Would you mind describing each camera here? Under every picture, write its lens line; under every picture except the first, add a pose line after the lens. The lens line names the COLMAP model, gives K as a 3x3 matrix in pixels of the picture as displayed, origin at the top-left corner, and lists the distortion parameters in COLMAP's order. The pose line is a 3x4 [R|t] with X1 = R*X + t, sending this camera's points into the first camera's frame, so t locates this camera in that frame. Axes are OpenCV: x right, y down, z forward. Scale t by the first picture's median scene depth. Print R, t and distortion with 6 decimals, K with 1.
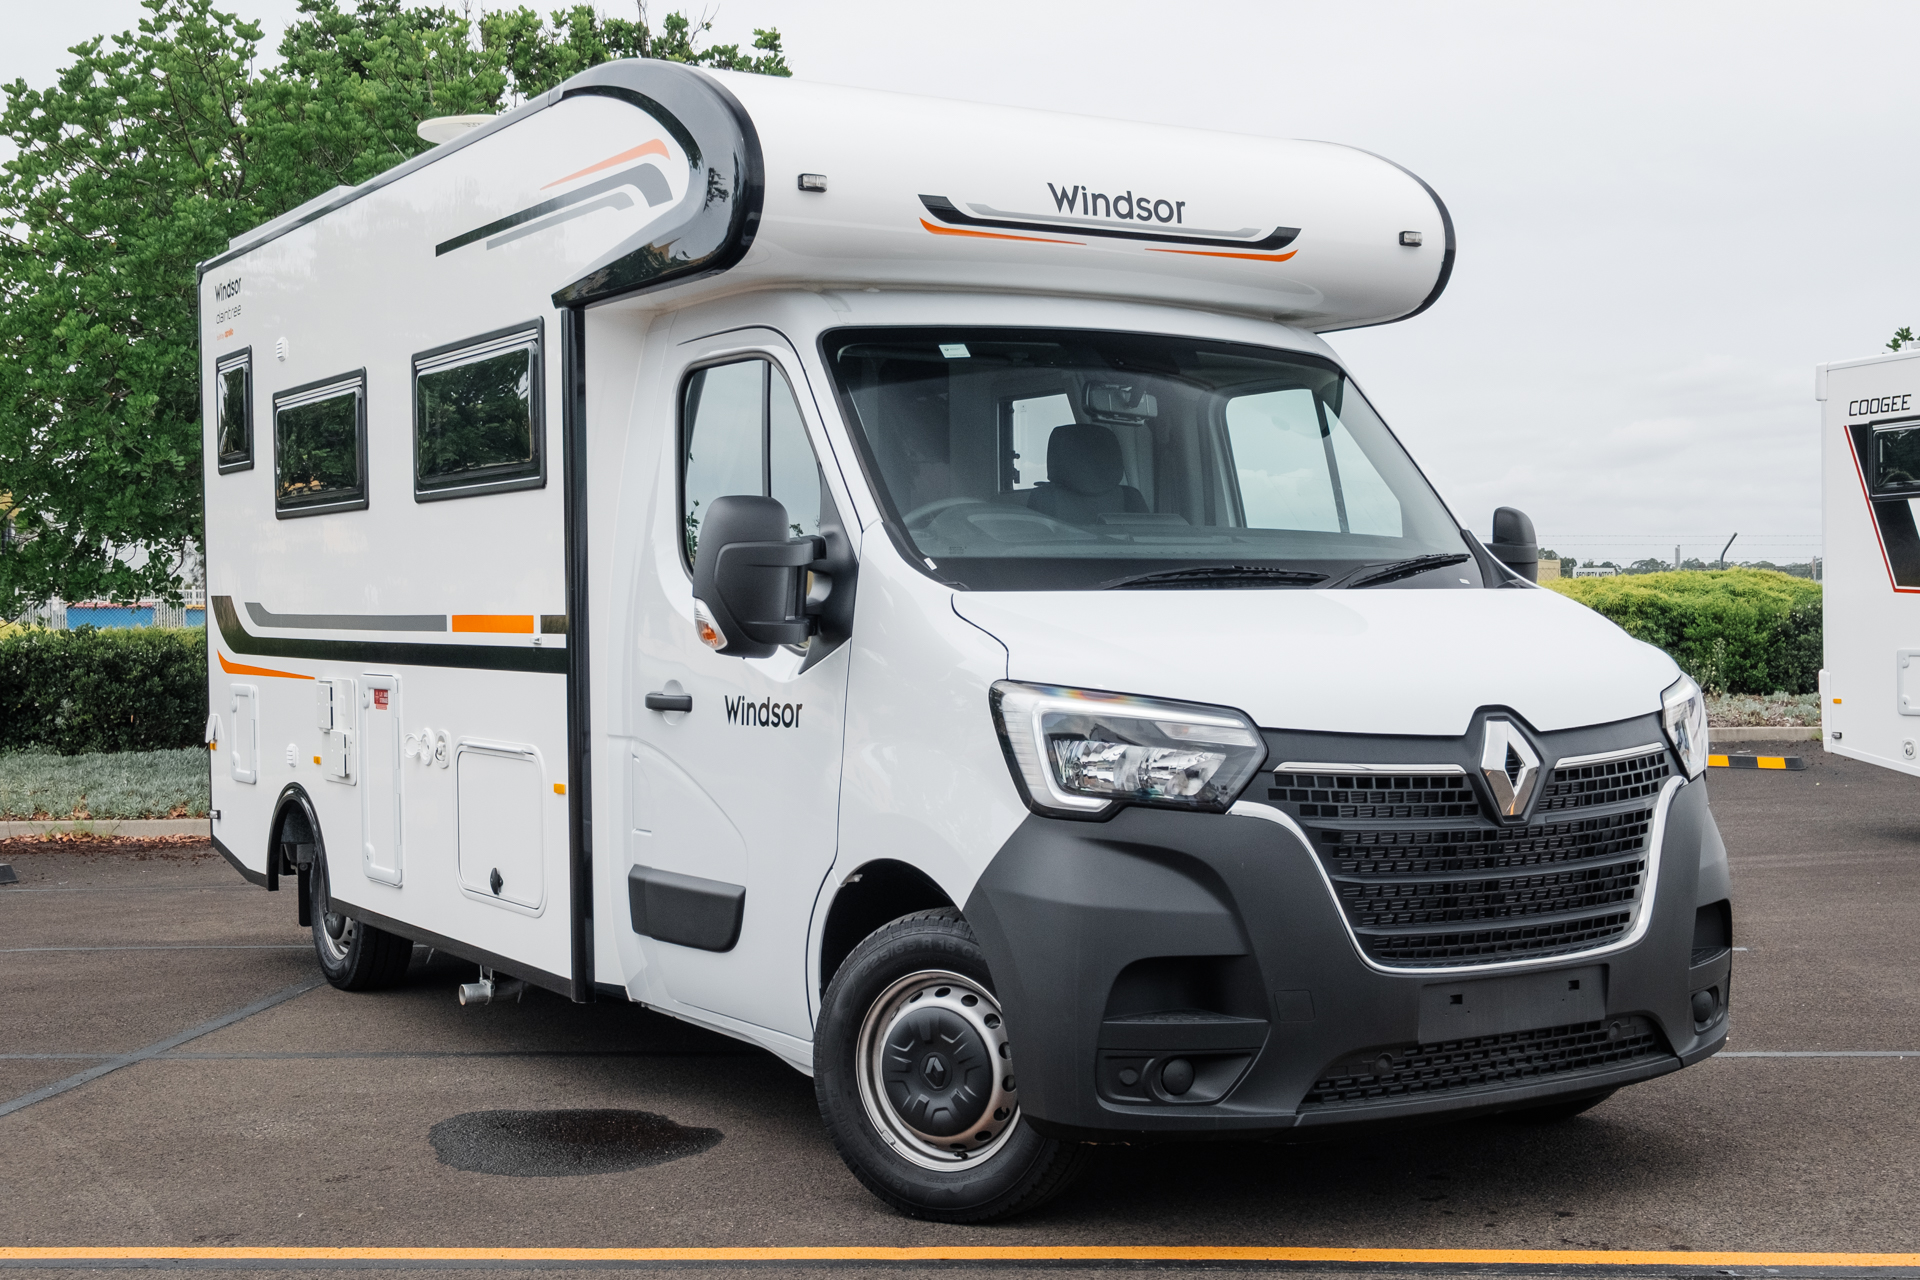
lens RADIAL K [[2169.1, 0, 949.3], [0, 2169.1, 681.9], [0, 0, 1]] dist [0.009800, 0.000000]
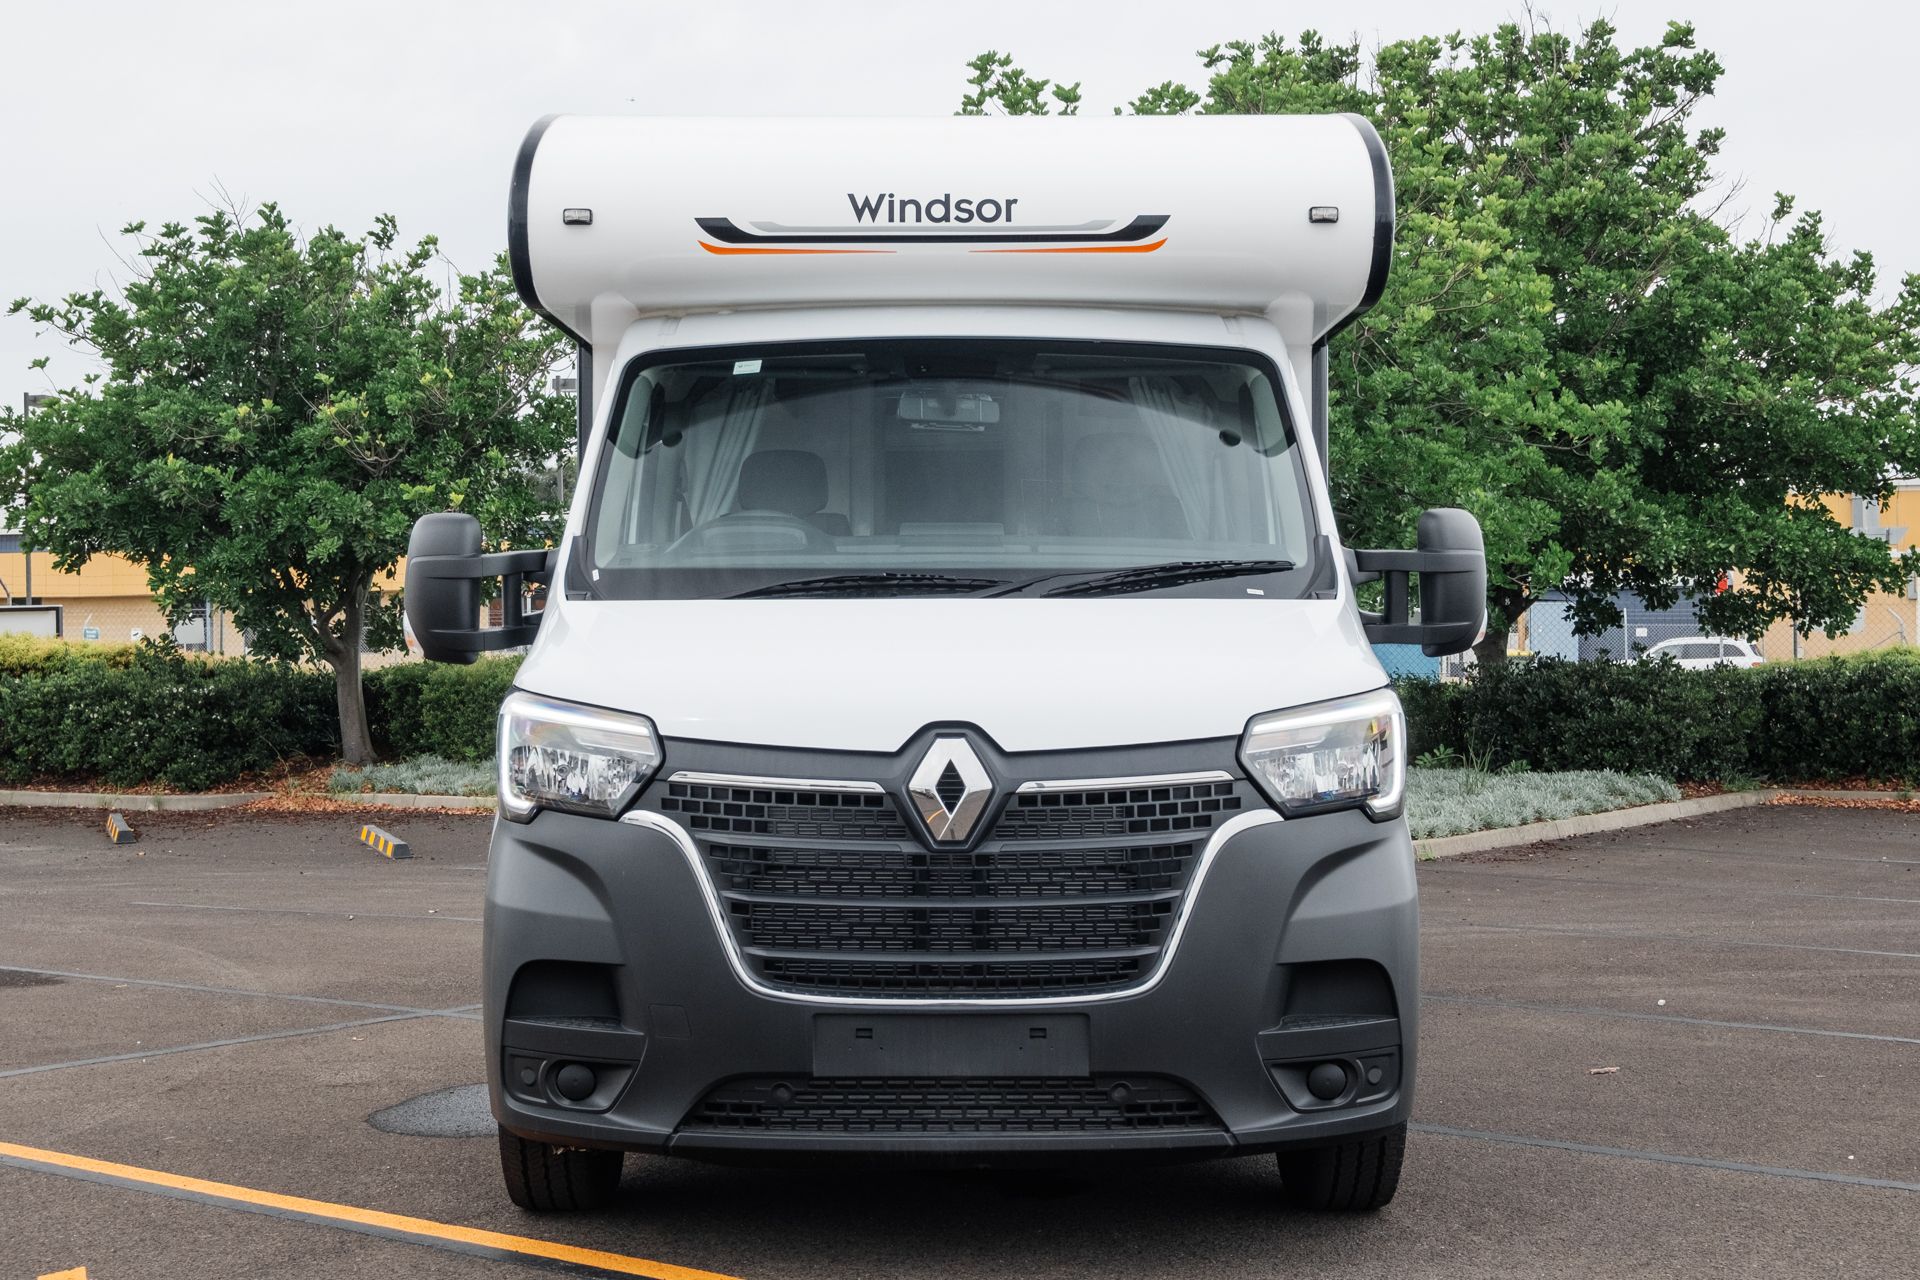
lens RADIAL K [[2169.1, 0, 966.3], [0, 2169.1, 646.4], [0, 0, 1]] dist [0.009800, 0.000000]
pose [[0.878954, 0.008261, -0.476835, 0.658555], [-0.022251, 0.999471, -0.023700, 0.000687], [0.476387, 0.031441, 0.878673, 0.178338]]
